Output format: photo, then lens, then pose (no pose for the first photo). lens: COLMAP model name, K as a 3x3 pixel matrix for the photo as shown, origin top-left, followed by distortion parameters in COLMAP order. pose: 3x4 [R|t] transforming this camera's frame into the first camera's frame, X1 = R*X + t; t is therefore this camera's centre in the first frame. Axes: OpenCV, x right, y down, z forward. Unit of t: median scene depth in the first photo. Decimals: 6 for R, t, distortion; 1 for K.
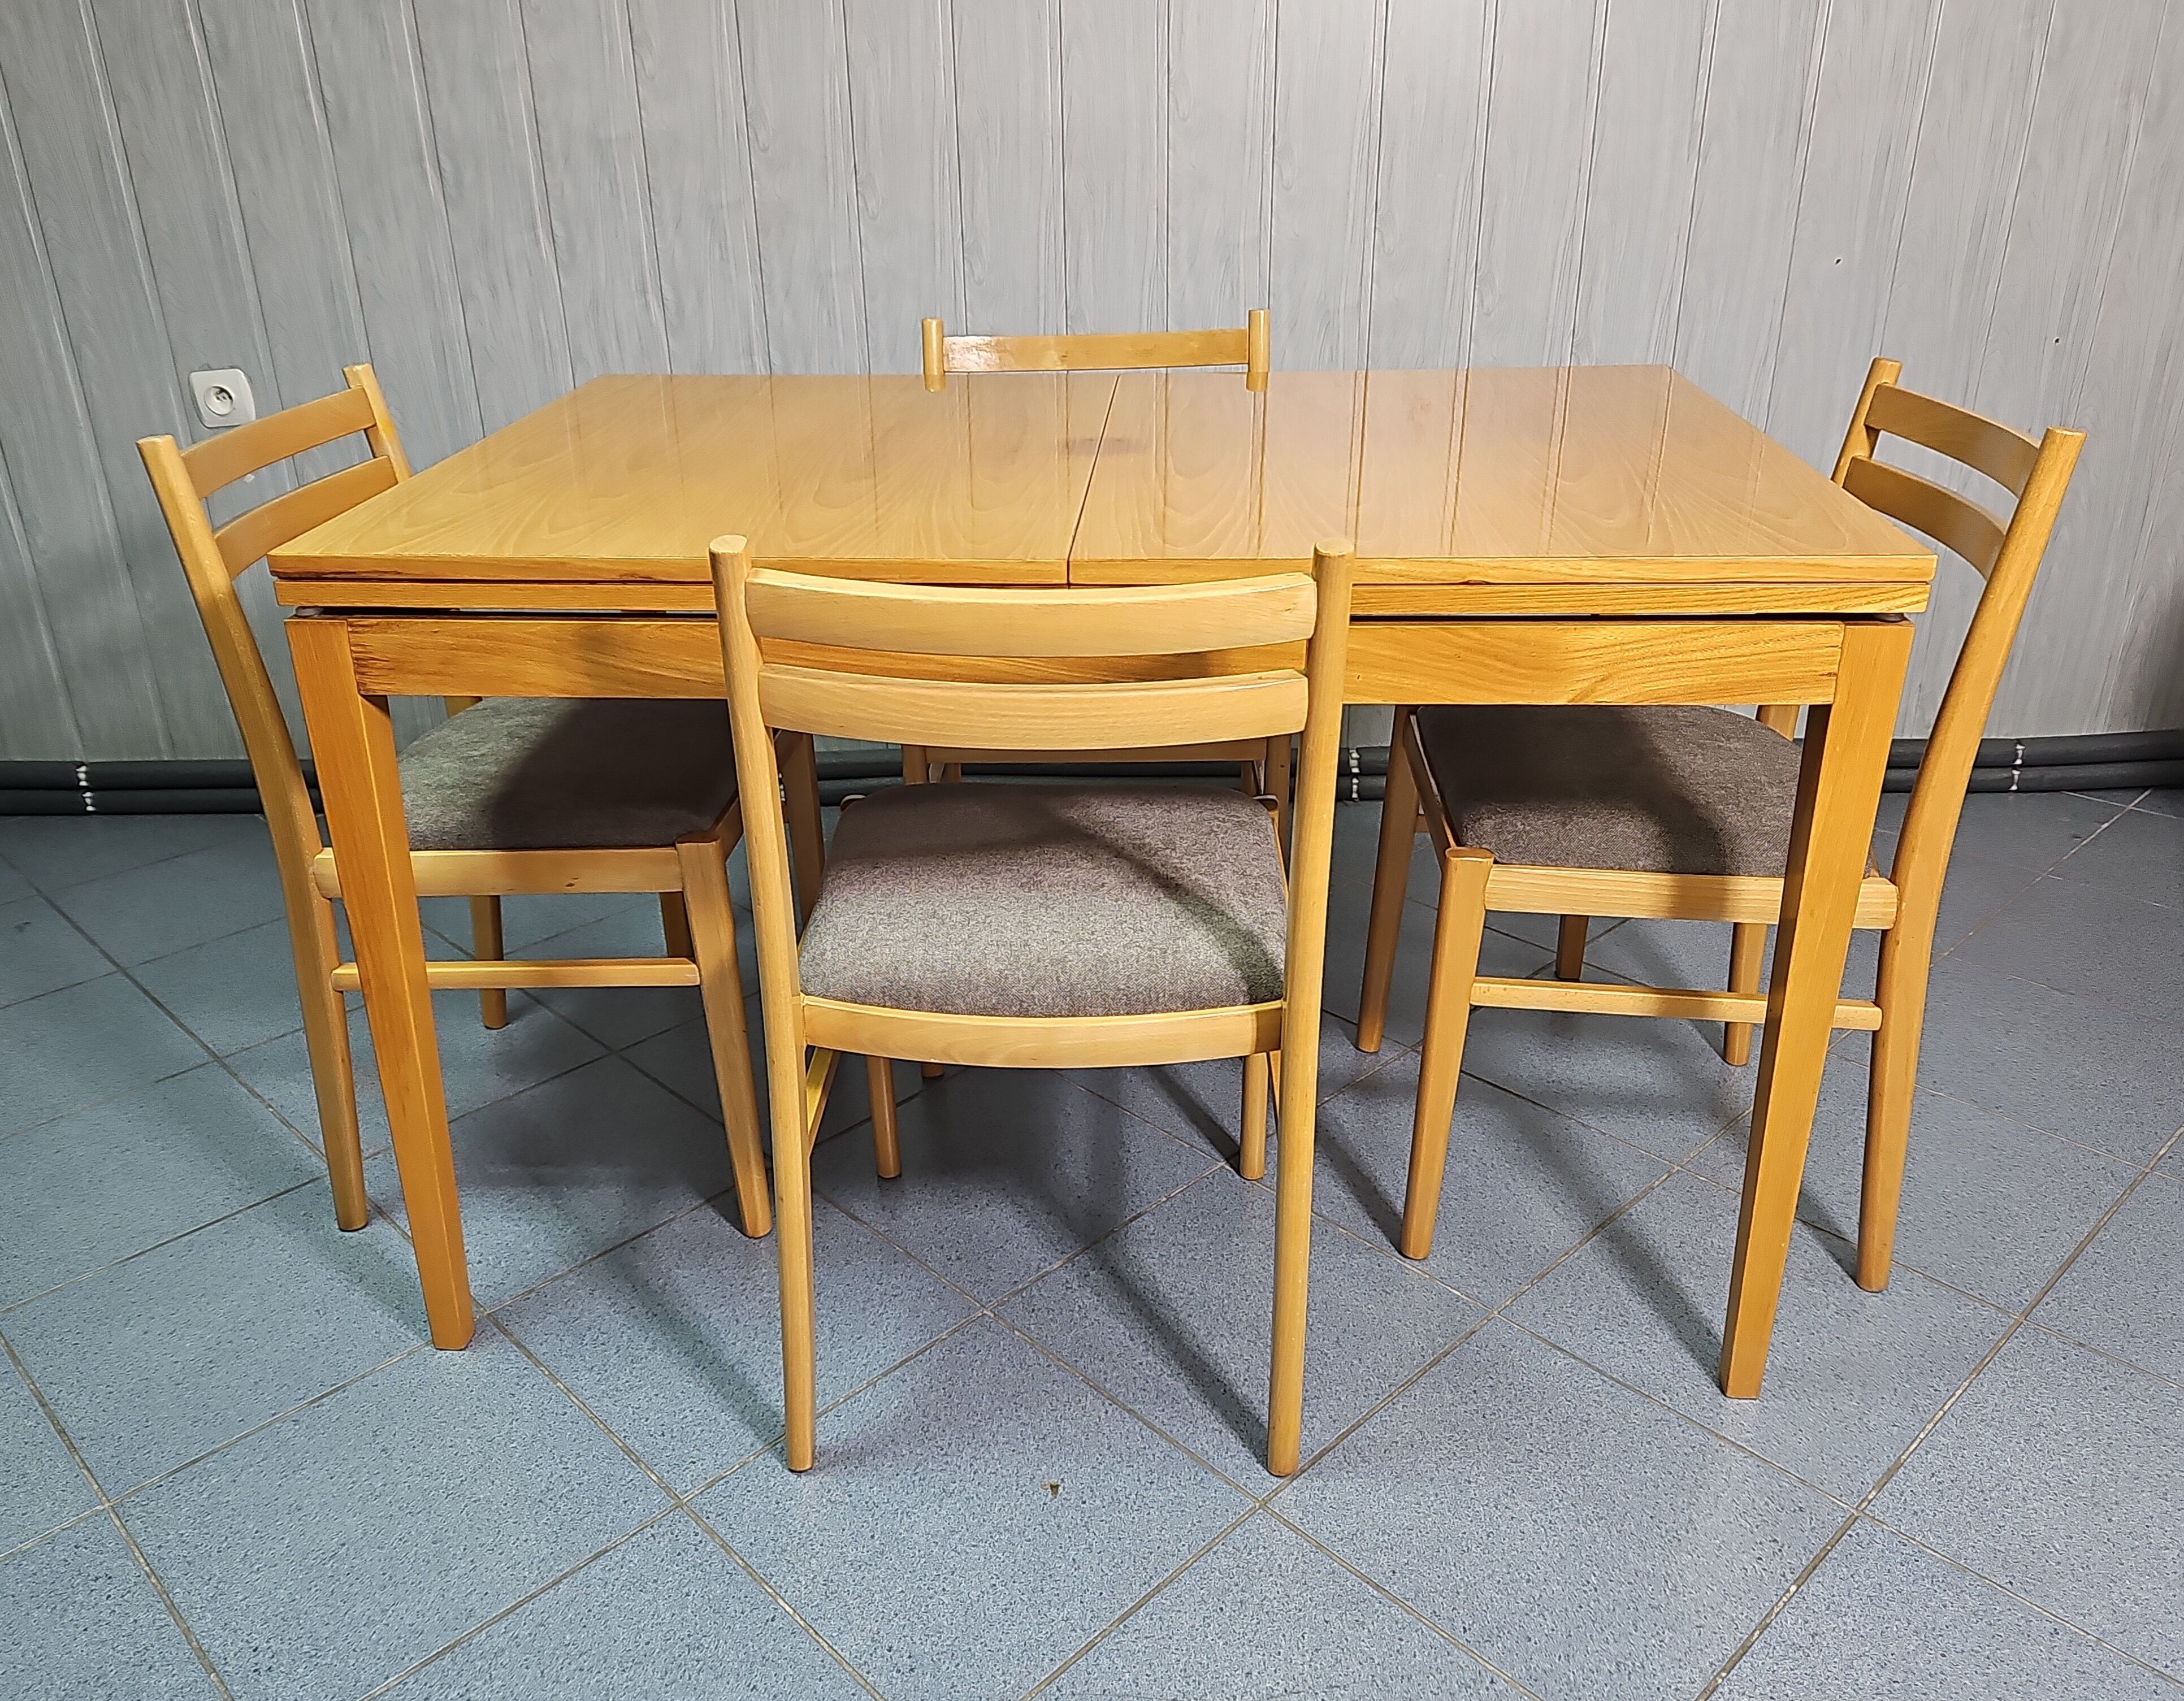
lens RADIAL K [[1815.7, 0, 1043.2], [0, 1815.7, 873.3], [0, 0, 1]] dist [0.070046, -0.068080]
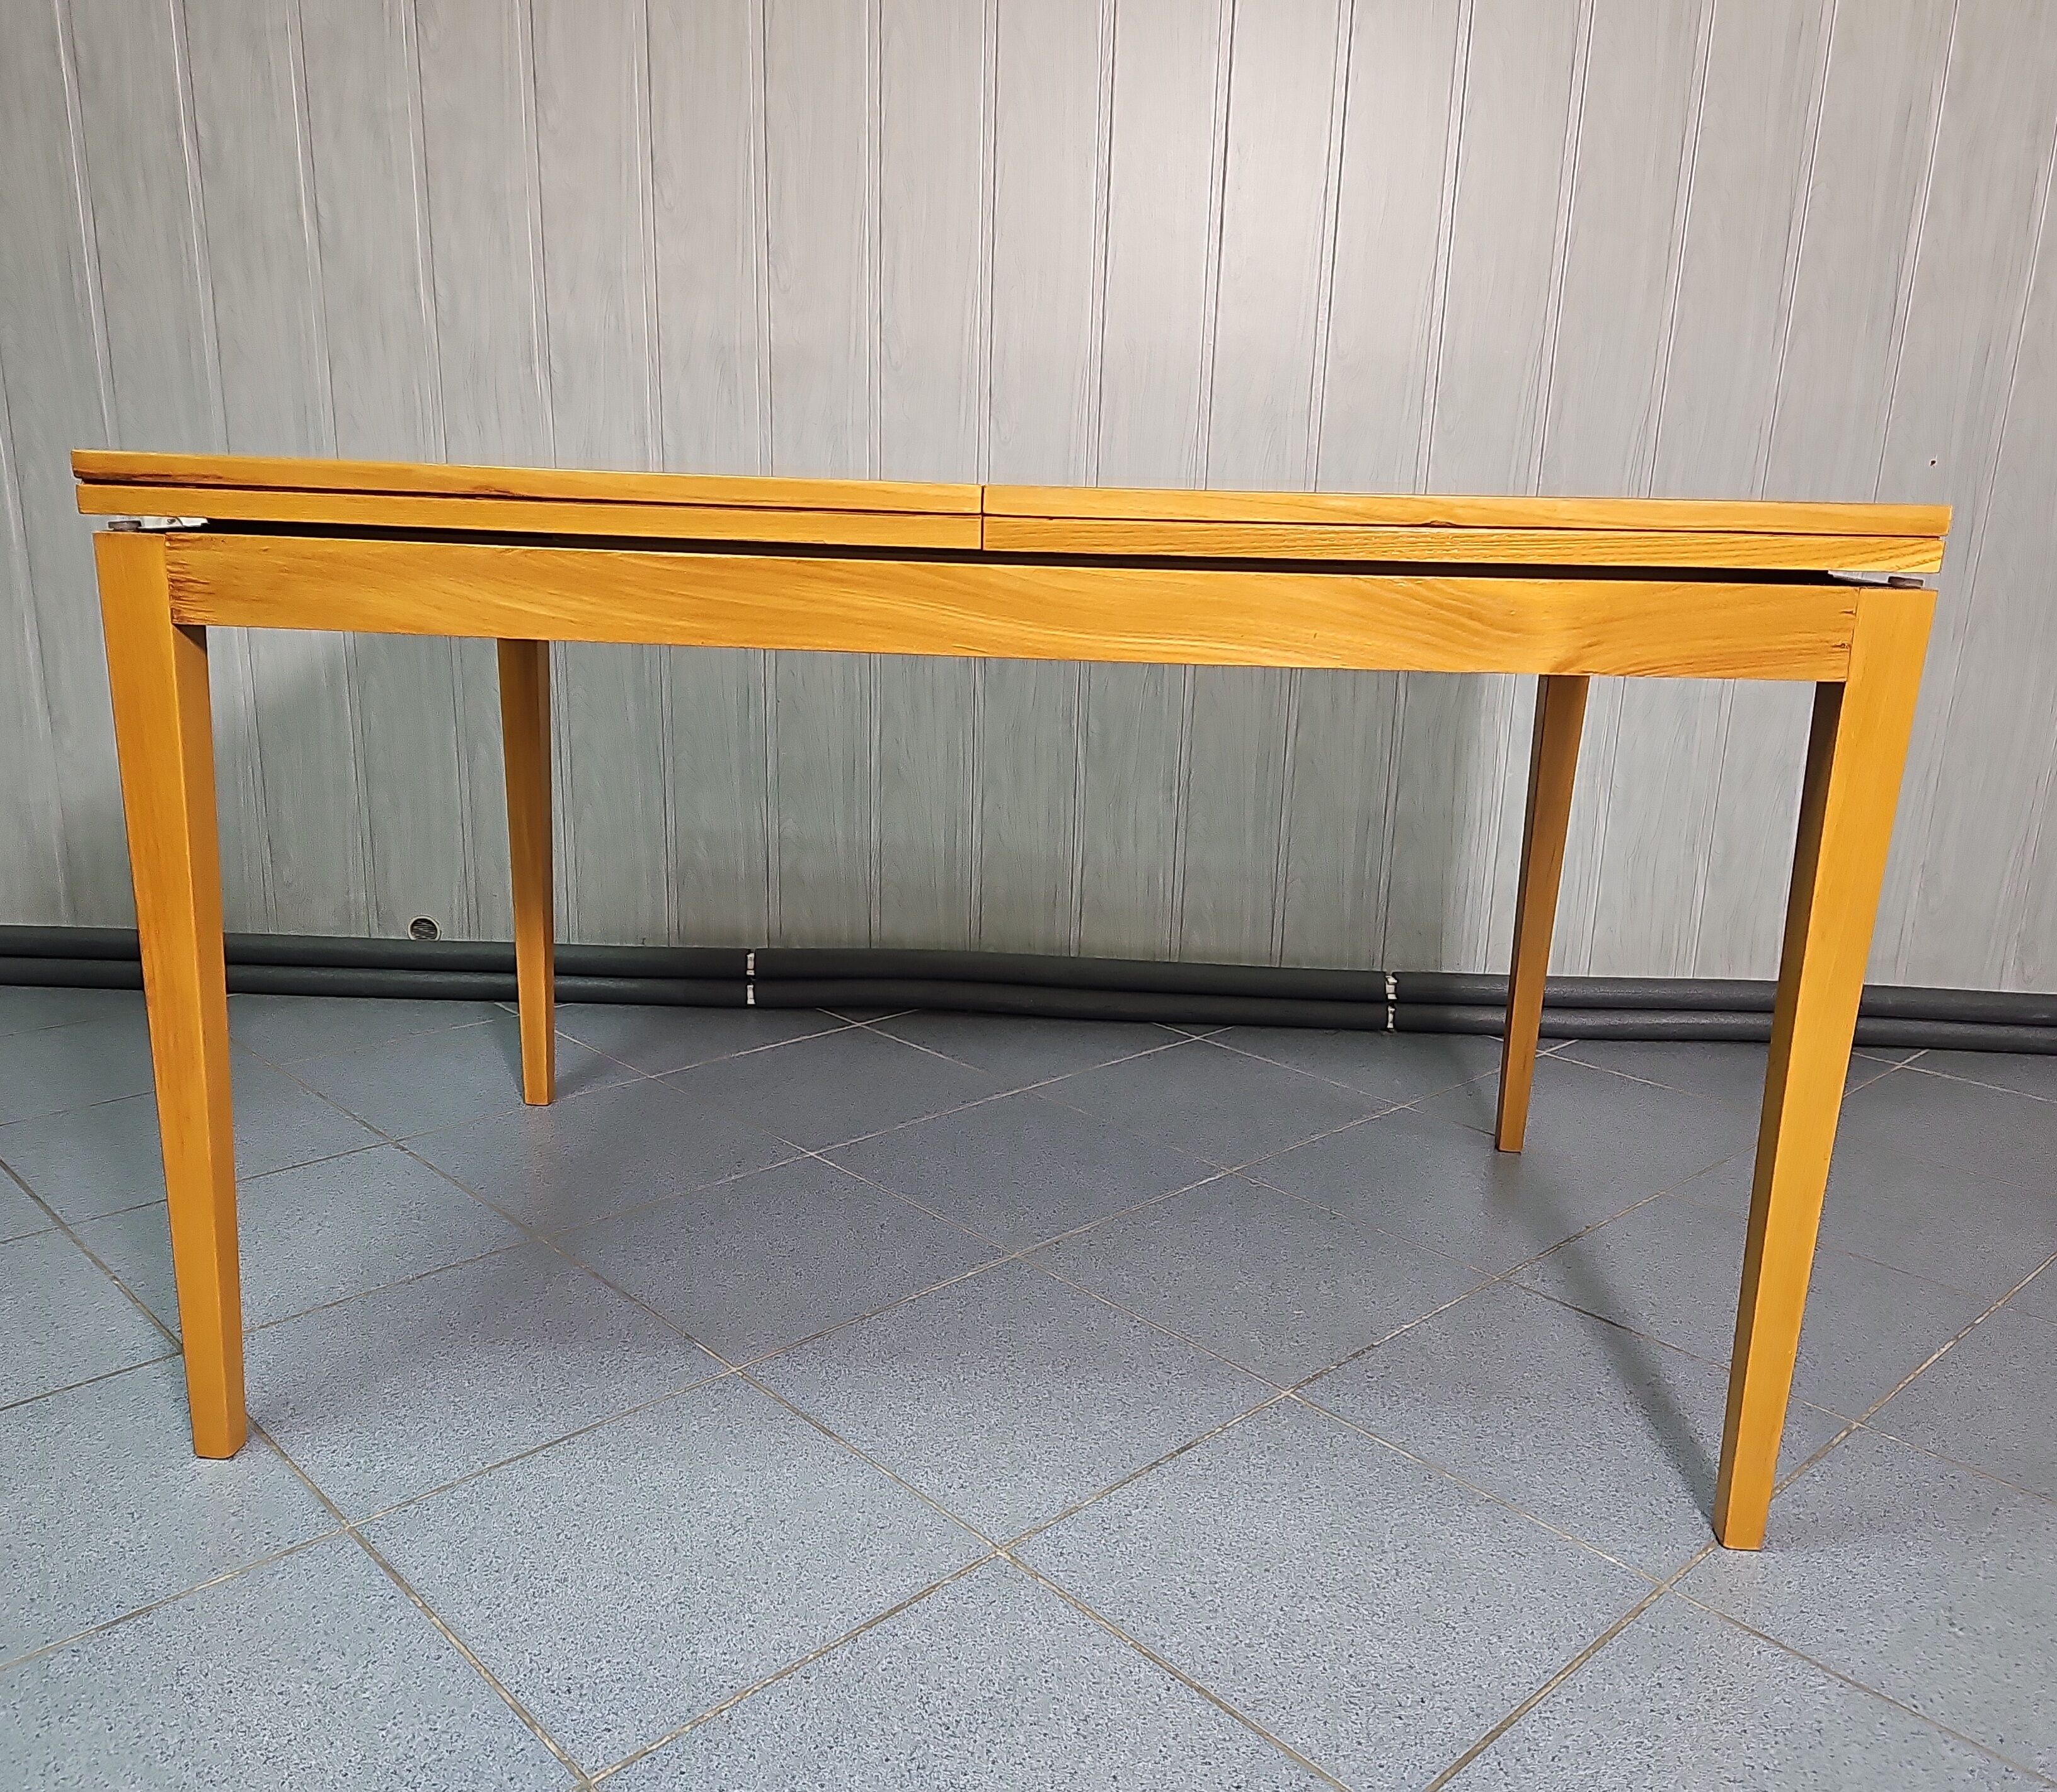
lens RADIAL K [[1772.7, 0, 991.4], [0, 1772.7, 952.9], [0, 0, 1]] dist [0.062677, -0.055069]
pose [[0.998775, 0.049066, 0.006398, -0.049871], [-0.047507, 0.987033, -0.153324, 0.101707], [-0.013838, 0.152832, 0.988155, 0.209190]]
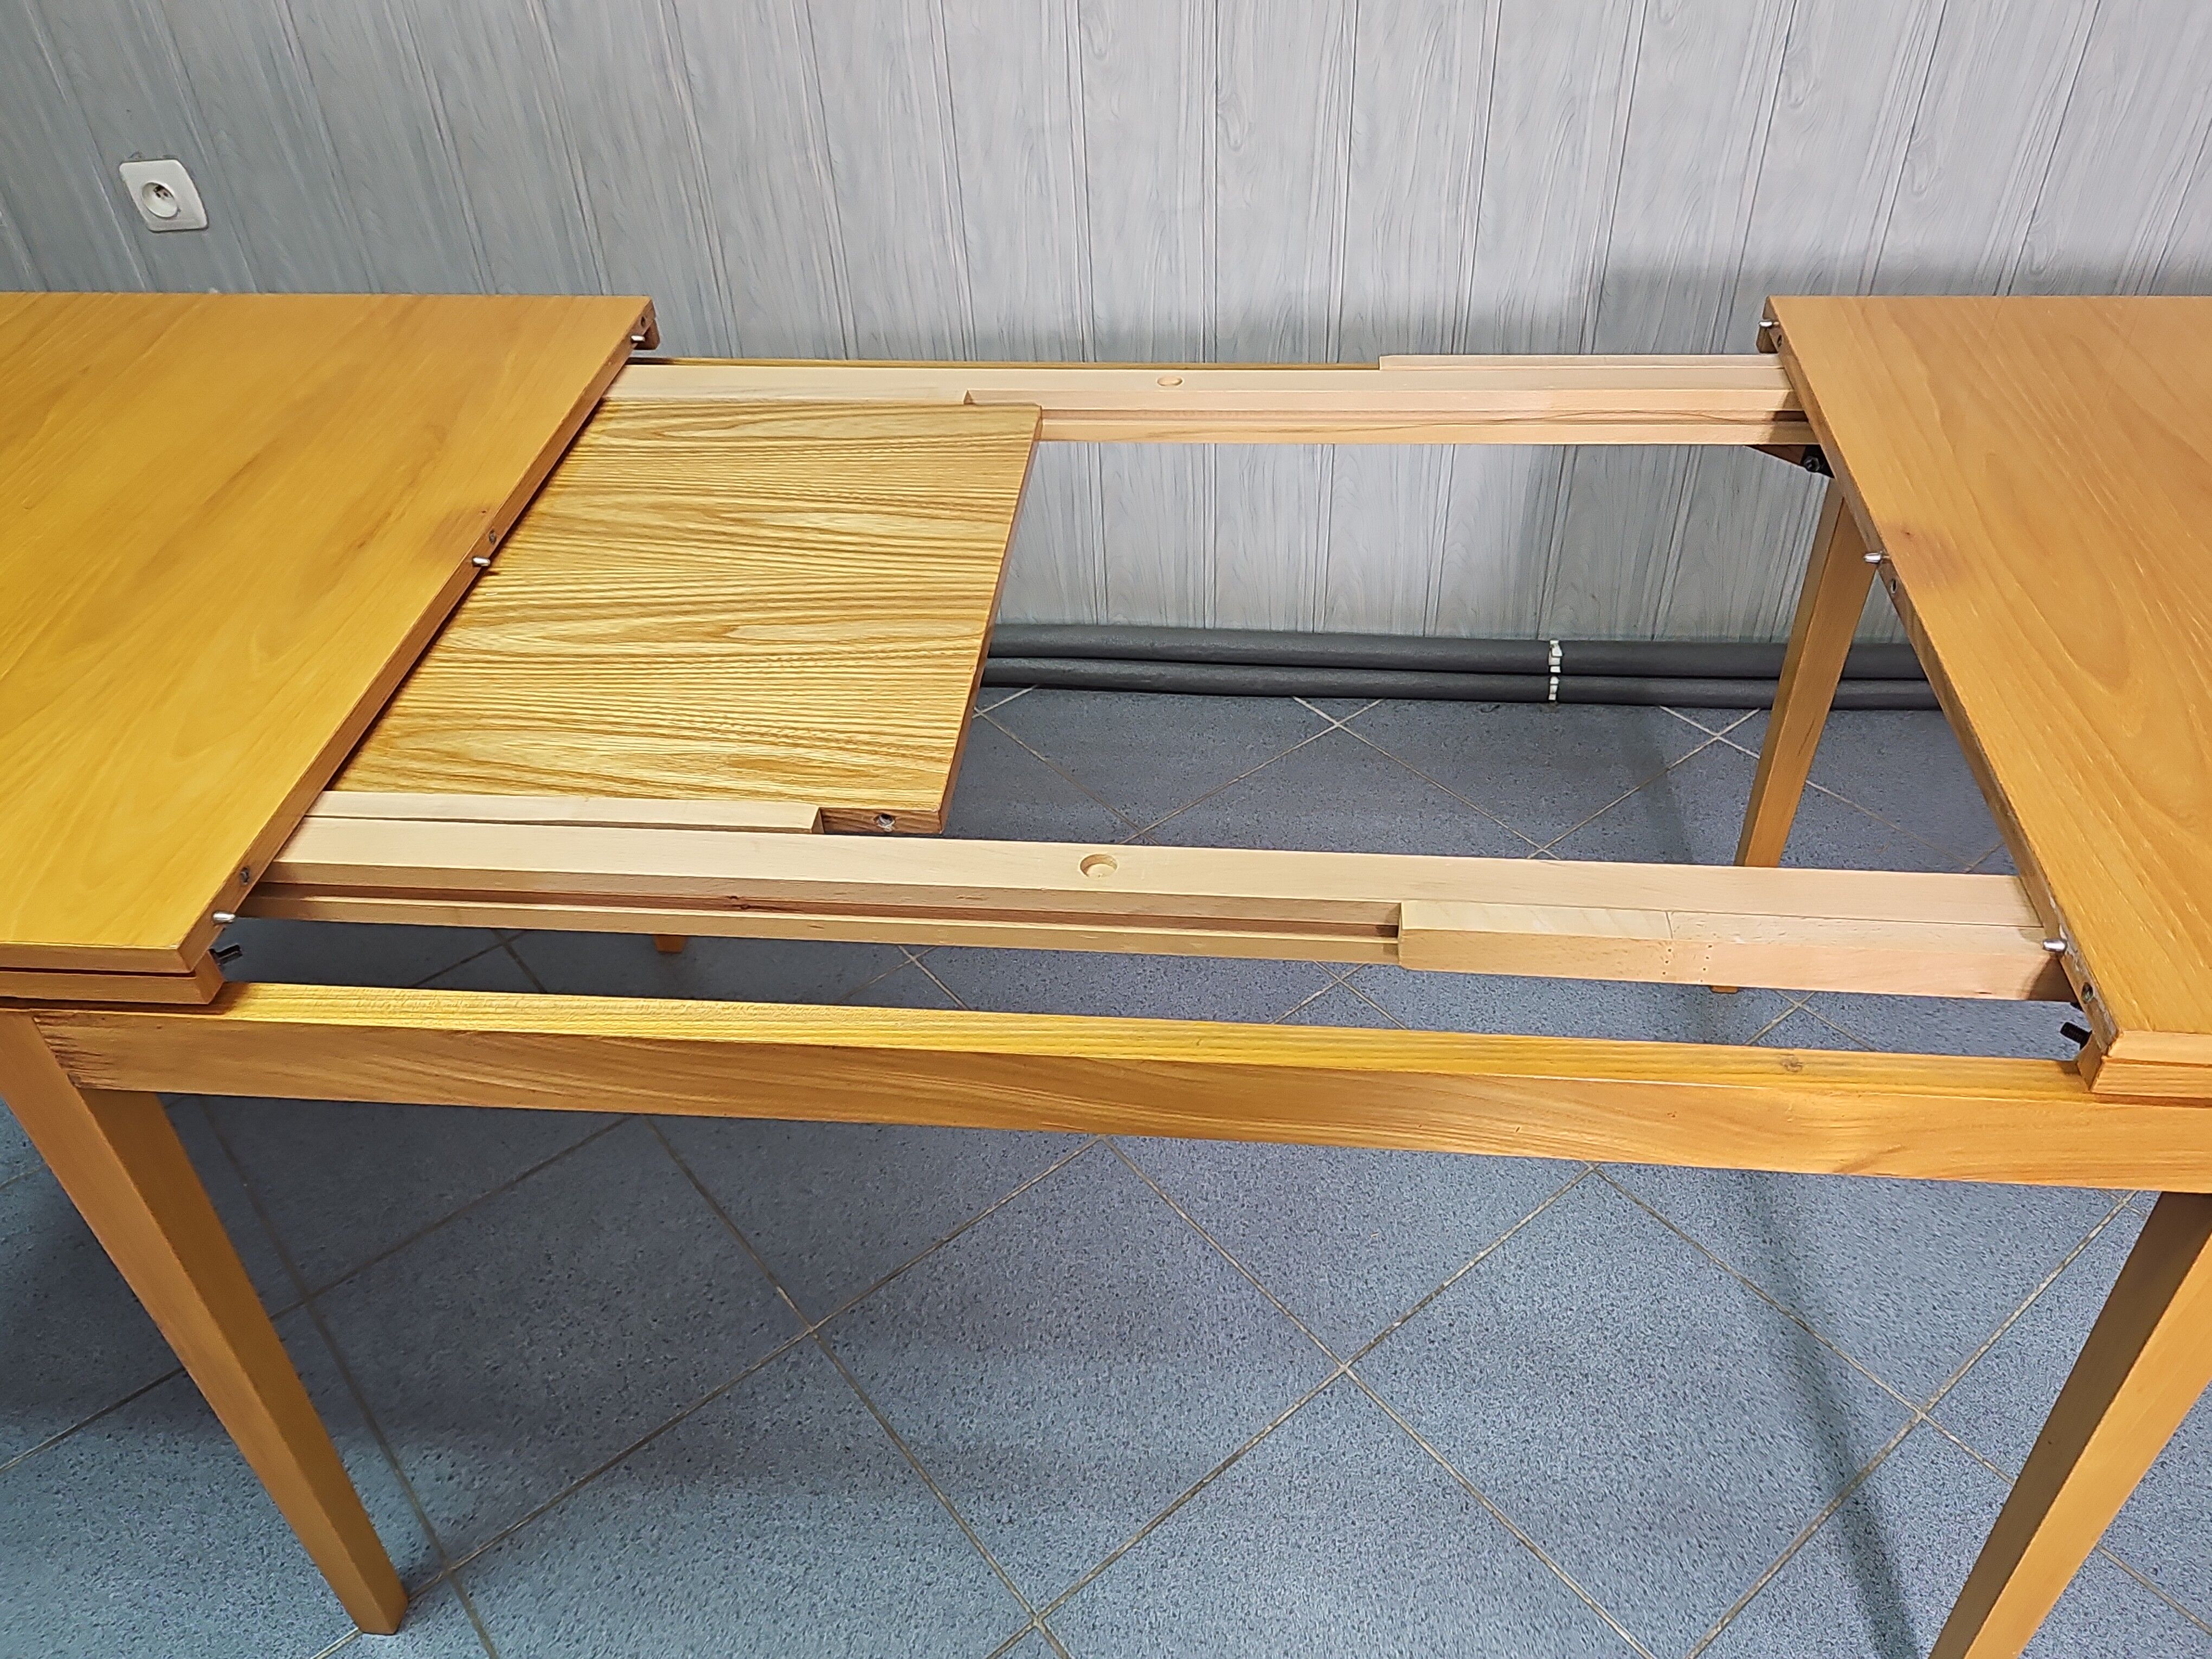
lens RADIAL K [[1723.8, 0, 1093.9], [0, 1723.8, 845.3], [0, 0, 1]] dist [0.047802, -0.046250]
pose [[0.996712, 0.036756, -0.072211, 0.036196], [-0.015750, 0.962078, 0.272318, -0.294224], [0.079482, -0.270285, 0.959494, 0.332690]]
